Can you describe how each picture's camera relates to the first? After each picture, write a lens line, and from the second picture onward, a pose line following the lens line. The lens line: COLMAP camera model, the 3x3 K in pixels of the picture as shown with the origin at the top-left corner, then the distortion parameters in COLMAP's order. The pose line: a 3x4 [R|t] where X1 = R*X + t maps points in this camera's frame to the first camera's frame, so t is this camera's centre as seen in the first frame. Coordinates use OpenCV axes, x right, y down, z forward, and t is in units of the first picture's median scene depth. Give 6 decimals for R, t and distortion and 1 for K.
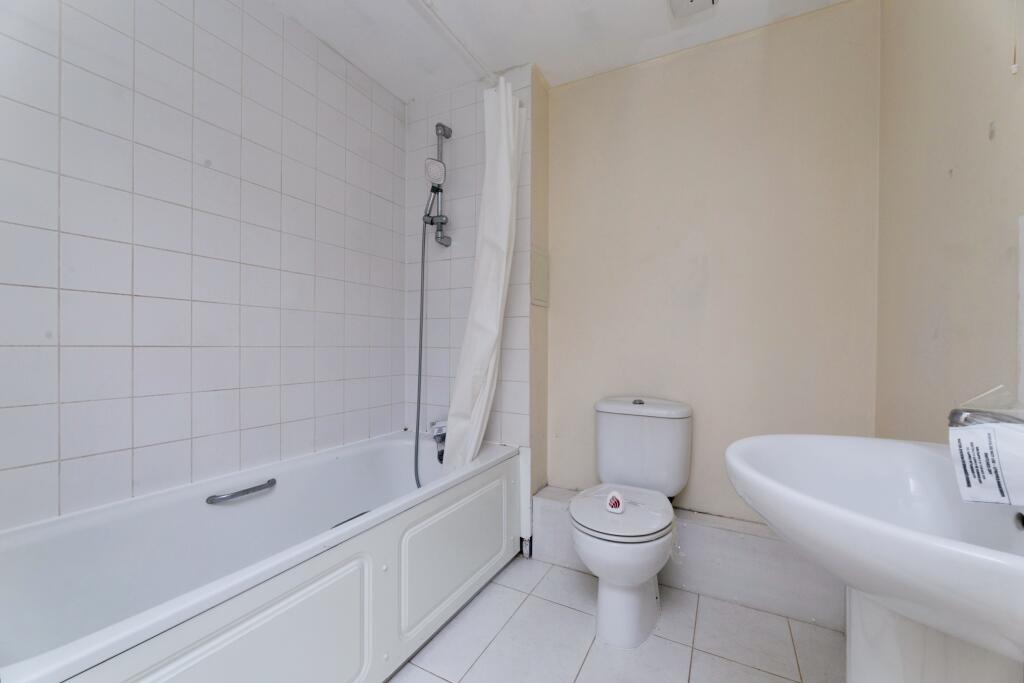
lens RADIAL K [[414.1, 0, 512.2], [0, 414.1, 342.0], [0, 0, 1]] dist [0.001152, -0.000549]
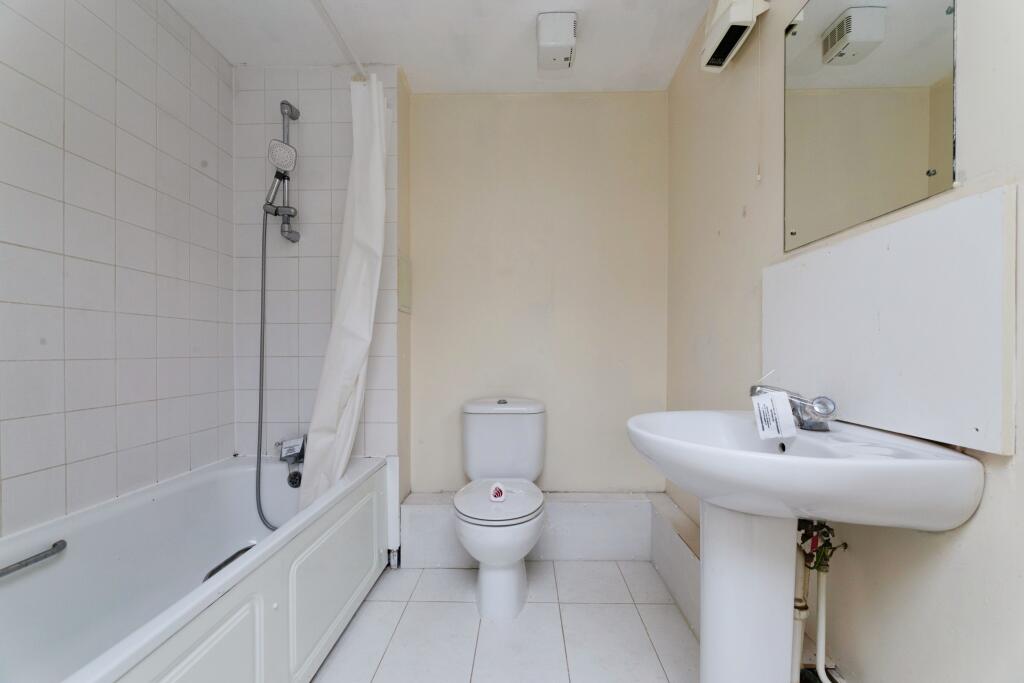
lens RADIAL K [[414.1, 0, 528.2], [0, 414.1, 351.0], [0, 0, 1]] dist [0.001152, -0.000549]
pose [[0.892881, -0.015697, 0.450019, -0.128987], [0.012646, 0.999872, 0.009786, -0.000821], [-0.450115, -0.003047, 0.892965, -0.018701]]
